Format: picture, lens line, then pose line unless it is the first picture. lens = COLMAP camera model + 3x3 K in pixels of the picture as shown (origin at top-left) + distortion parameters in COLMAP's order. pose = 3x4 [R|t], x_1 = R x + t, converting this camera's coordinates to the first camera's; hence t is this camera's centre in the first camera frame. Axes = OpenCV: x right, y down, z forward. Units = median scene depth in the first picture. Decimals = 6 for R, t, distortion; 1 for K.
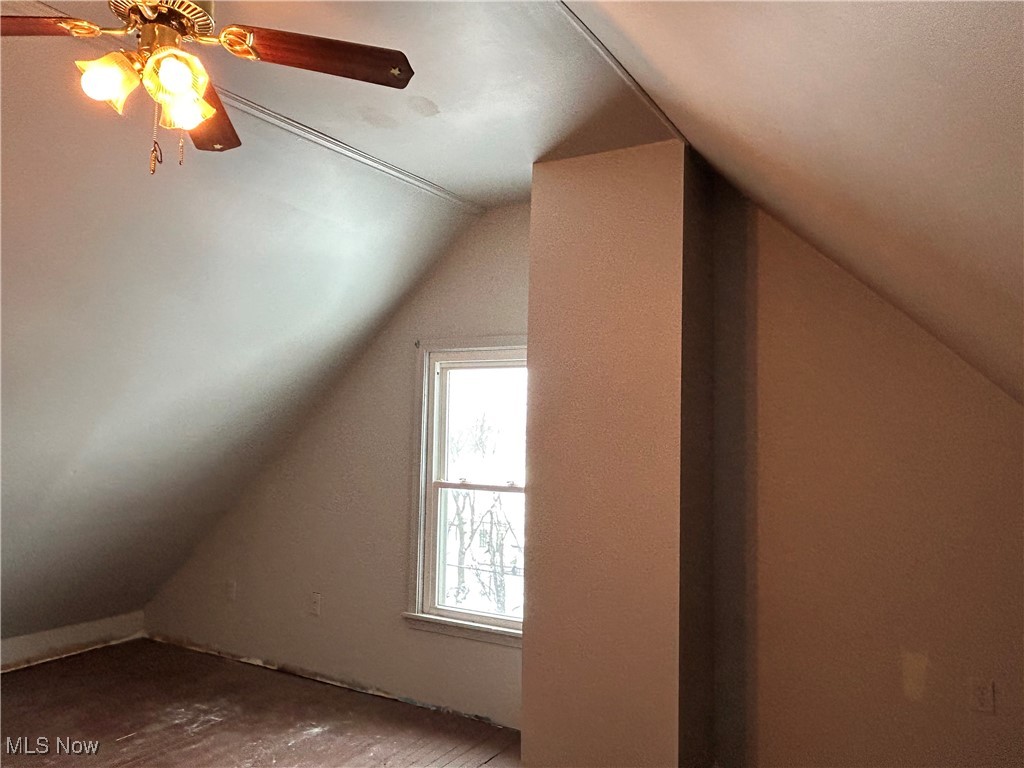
lens RADIAL K [[758.5, 0, 512.0], [0, 758.5, 384.0], [0, 0, 1]] dist [0.005187, 0.007715]
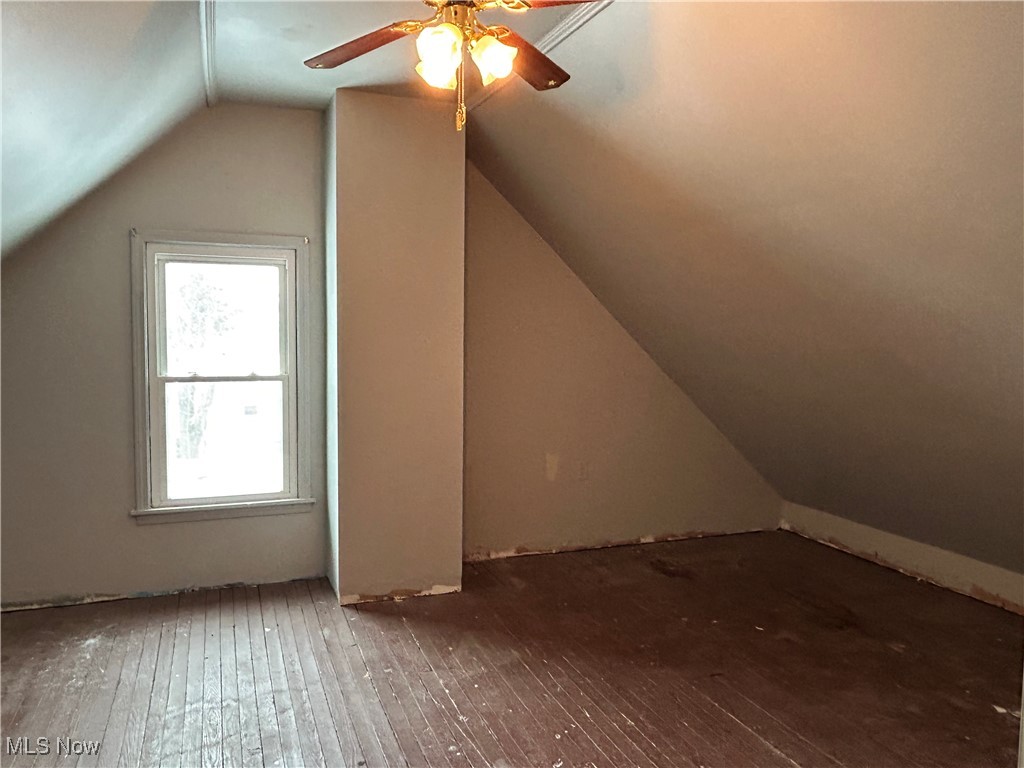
lens RADIAL K [[758.5, 0, 512.0], [0, 758.5, 384.0], [0, 0, 1]] dist [0.005187, 0.007715]
pose [[0.604299, -0.061959, 0.794345, -0.619393], [-0.054151, 0.991473, 0.118530, -0.003448], [-0.794916, -0.114643, 0.595791, 0.048227]]
